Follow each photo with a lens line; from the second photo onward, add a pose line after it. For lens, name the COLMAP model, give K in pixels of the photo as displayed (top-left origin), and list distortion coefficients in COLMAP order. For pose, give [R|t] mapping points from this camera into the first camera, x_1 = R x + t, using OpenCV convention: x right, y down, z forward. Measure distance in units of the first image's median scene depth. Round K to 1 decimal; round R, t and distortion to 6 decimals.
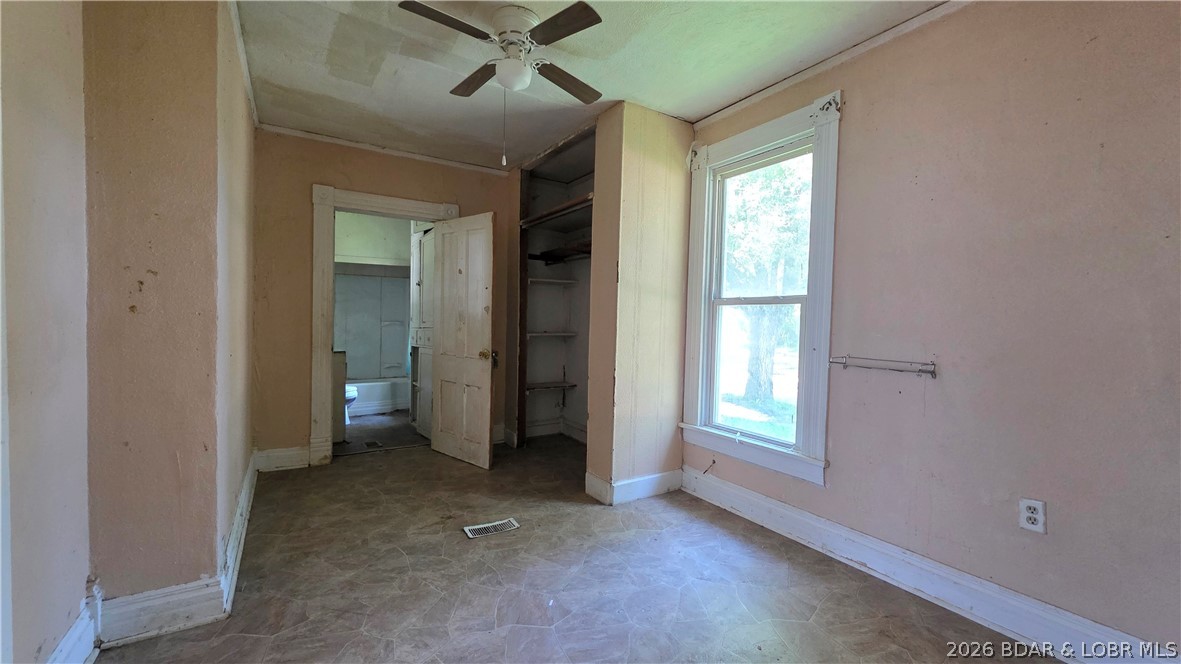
lens RADIAL K [[460.2, 0, 587.2], [0, 460.2, 329.0], [0, 0, 1]] dist [0.000164, 0.000483]
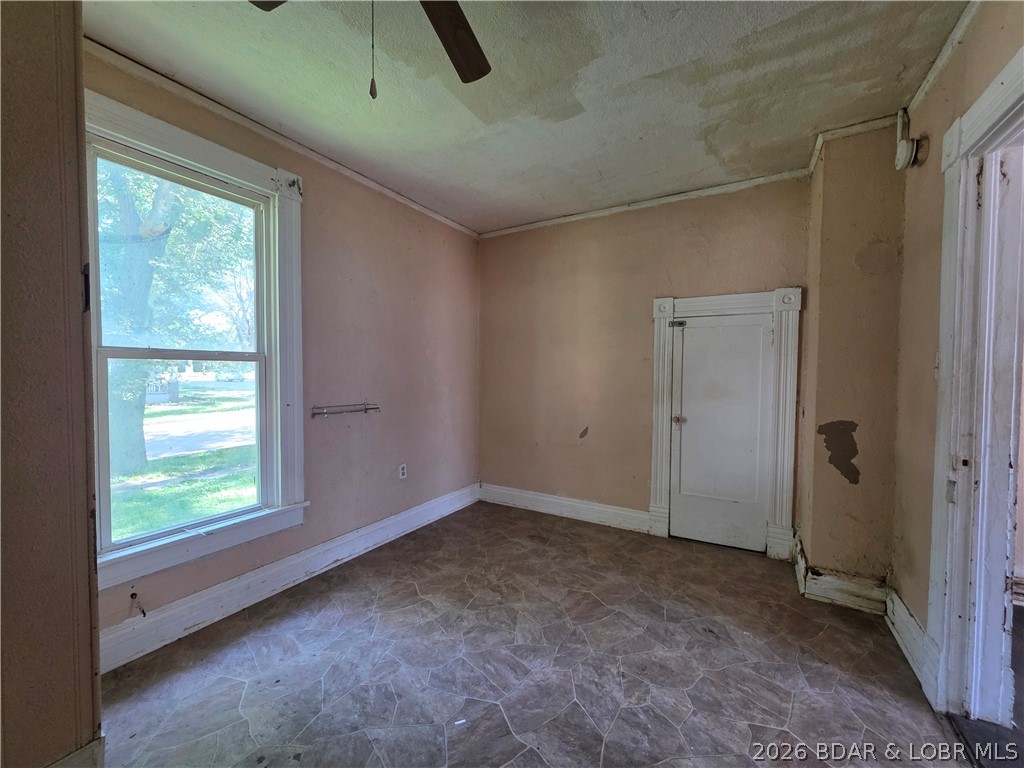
lens RADIAL K [[409.3, 0, 507.2], [0, 409.3, 390.3], [0, 0, 1]] dist [-0.000561, 0.000033]
pose [[-0.442430, -0.054363, 0.895154, -0.723507], [0.011403, 0.997739, 0.066229, -0.059262], [-0.896731, 0.039509, -0.440810, 1.178000]]
